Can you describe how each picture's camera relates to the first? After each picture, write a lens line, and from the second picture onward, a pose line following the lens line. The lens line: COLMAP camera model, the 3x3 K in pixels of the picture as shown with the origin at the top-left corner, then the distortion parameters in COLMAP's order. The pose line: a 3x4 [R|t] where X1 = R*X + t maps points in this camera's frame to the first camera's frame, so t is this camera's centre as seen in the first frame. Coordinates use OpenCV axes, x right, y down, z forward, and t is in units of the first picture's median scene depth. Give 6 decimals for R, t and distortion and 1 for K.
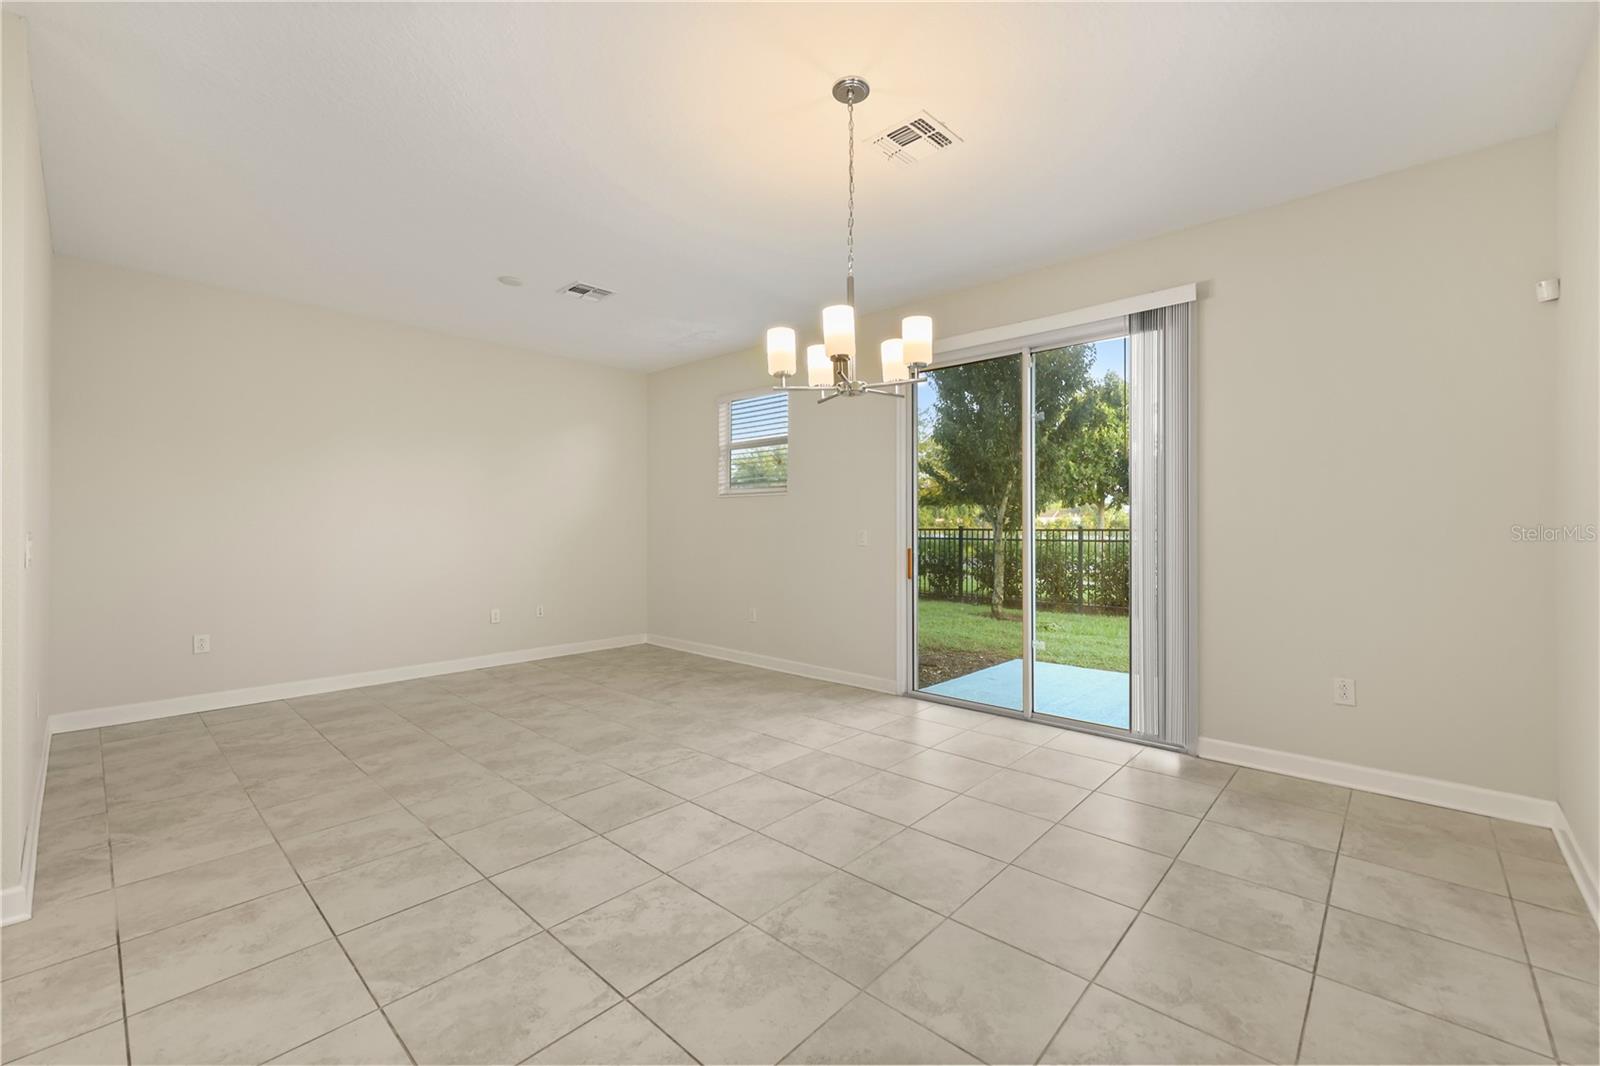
lens RADIAL K [[652.3, 0, 807.7], [0, 652.3, 538.3], [0, 0, 1]] dist [0.000481, 0.000002]
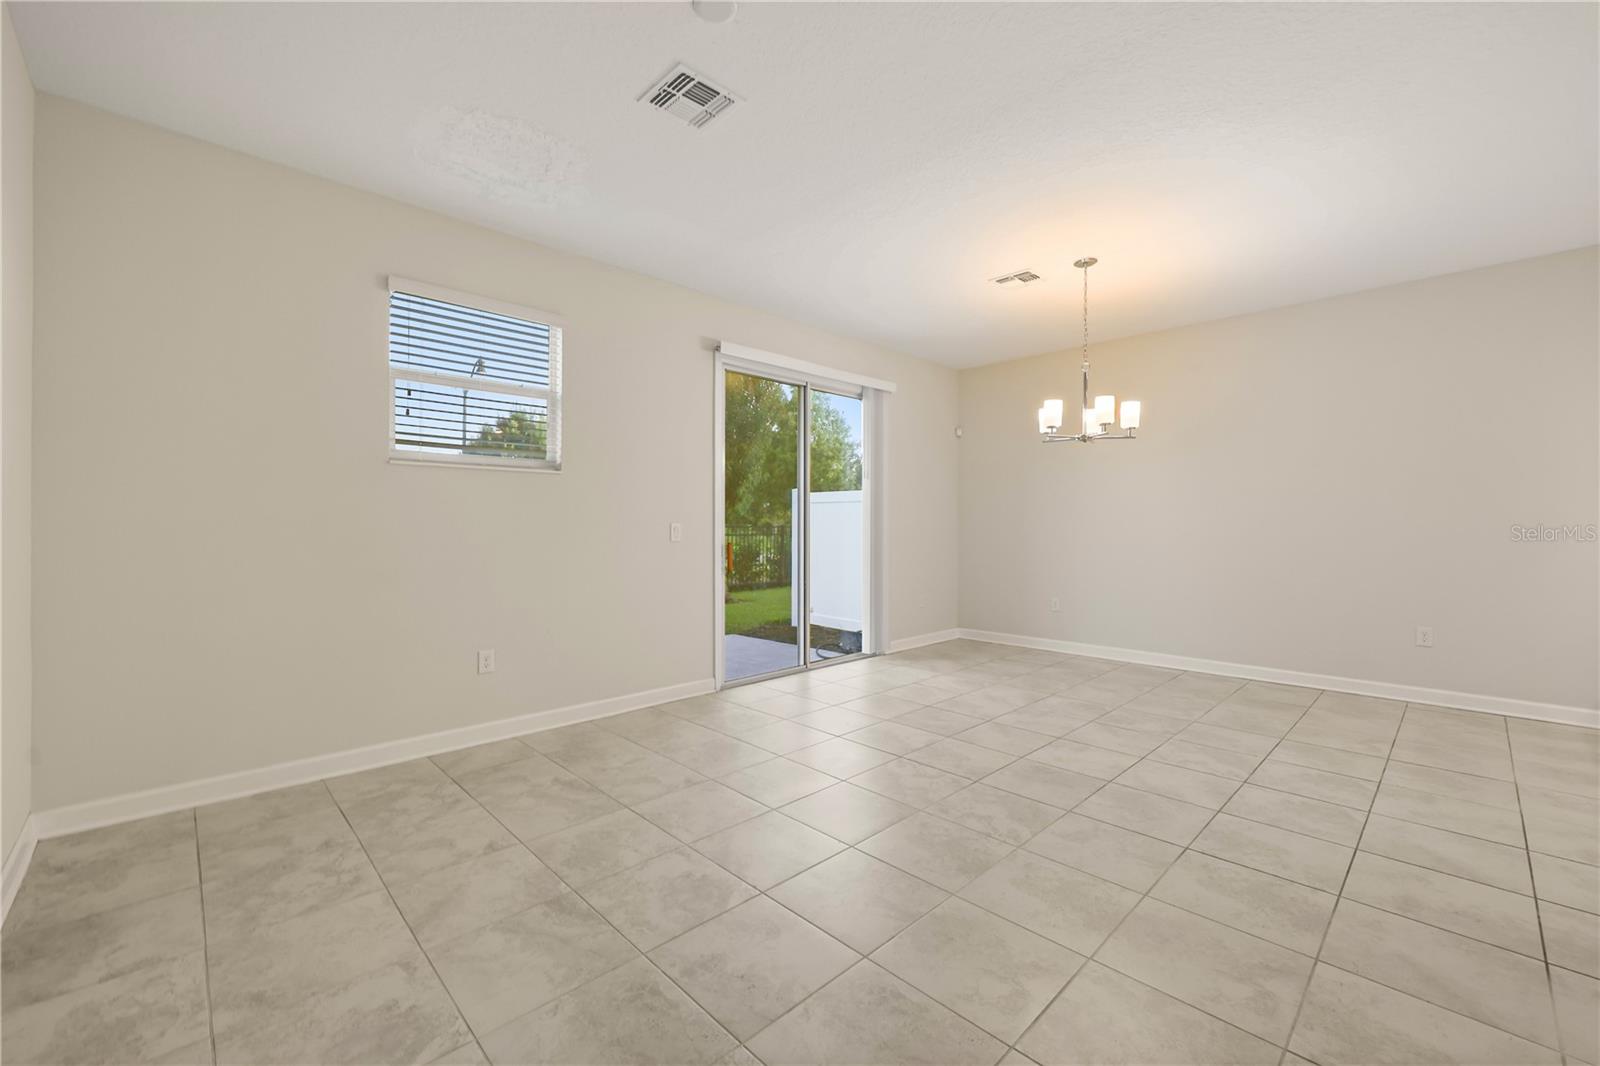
lens RADIAL K [[652.3, 0, 809.8], [0, 652.3, 523.2], [0, 0, 1]] dist [0.000481, 0.000002]
pose [[0.056457, 0.008810, 0.998366, -0.370987], [0.019623, 0.999758, -0.009932, -0.000117], [-0.998212, 0.020151, 0.056270, 0.359198]]
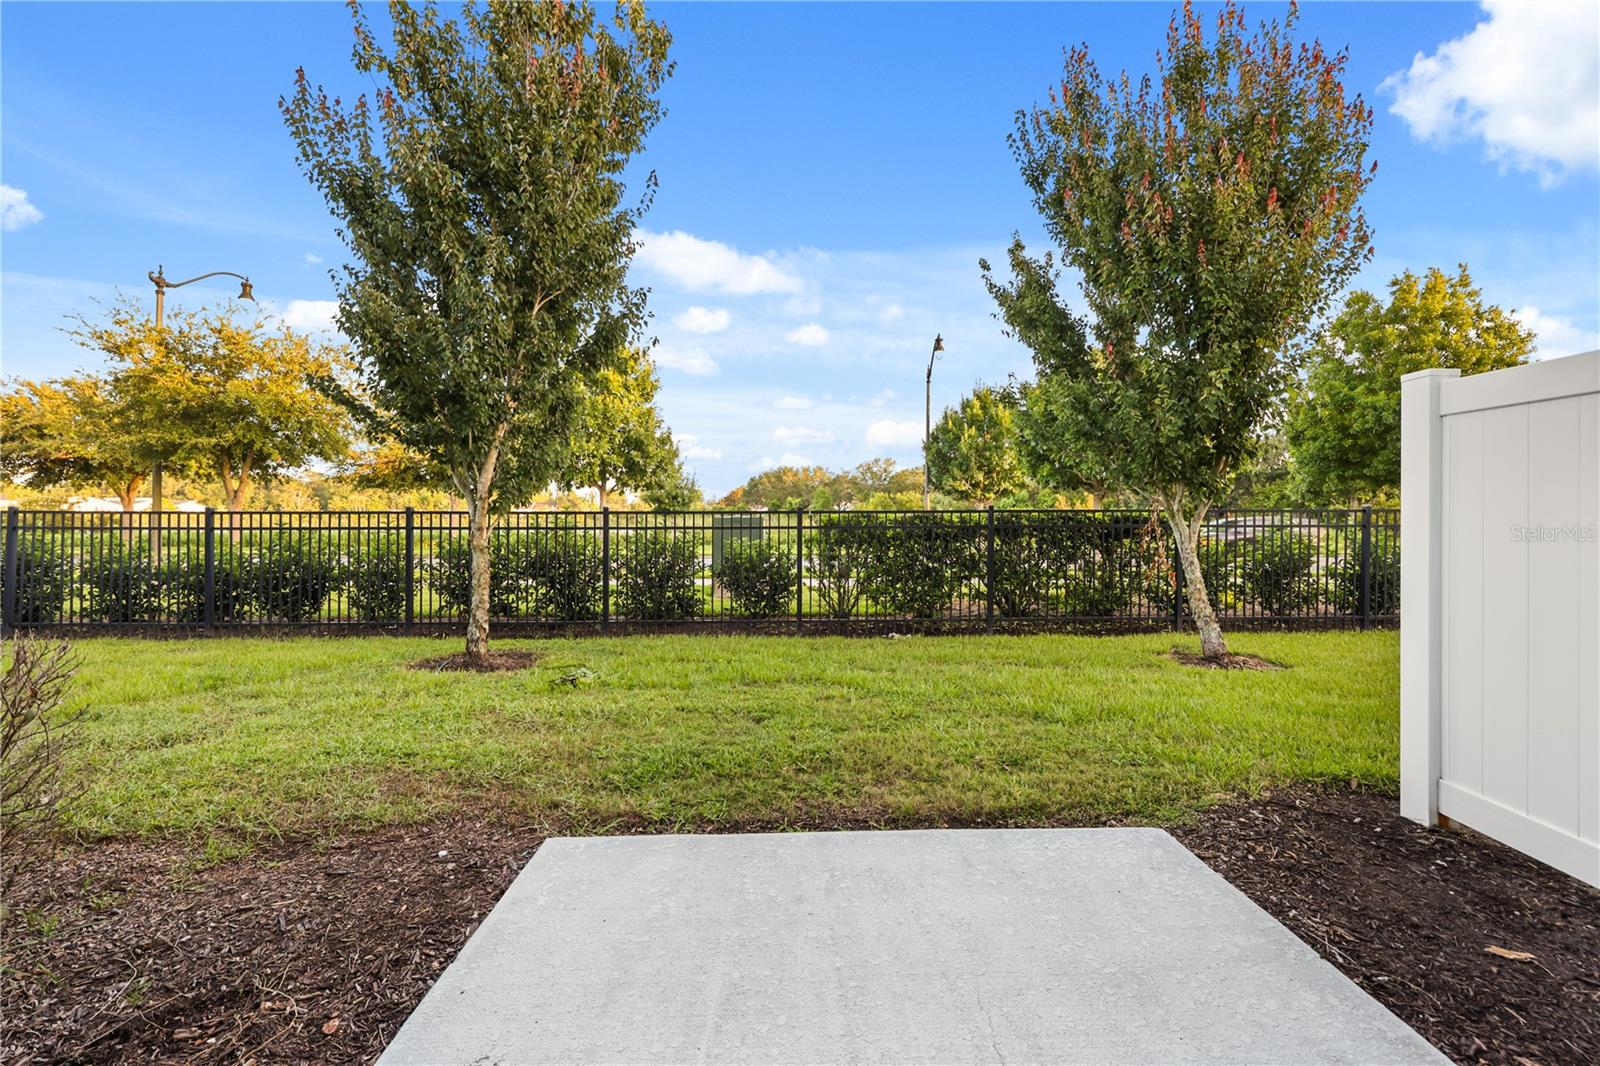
lens RADIAL K [[652.3, 0, 800.3], [0, 652.3, 518.2], [0, 0, 1]] dist [0.000481, 0.000002]
pose [[0.728184, 0.005335, 0.685361, 0.108649], [0.008645, 0.999819, -0.016968, 0.007012], [-0.685328, 0.018281, 0.728005, 0.404545]]
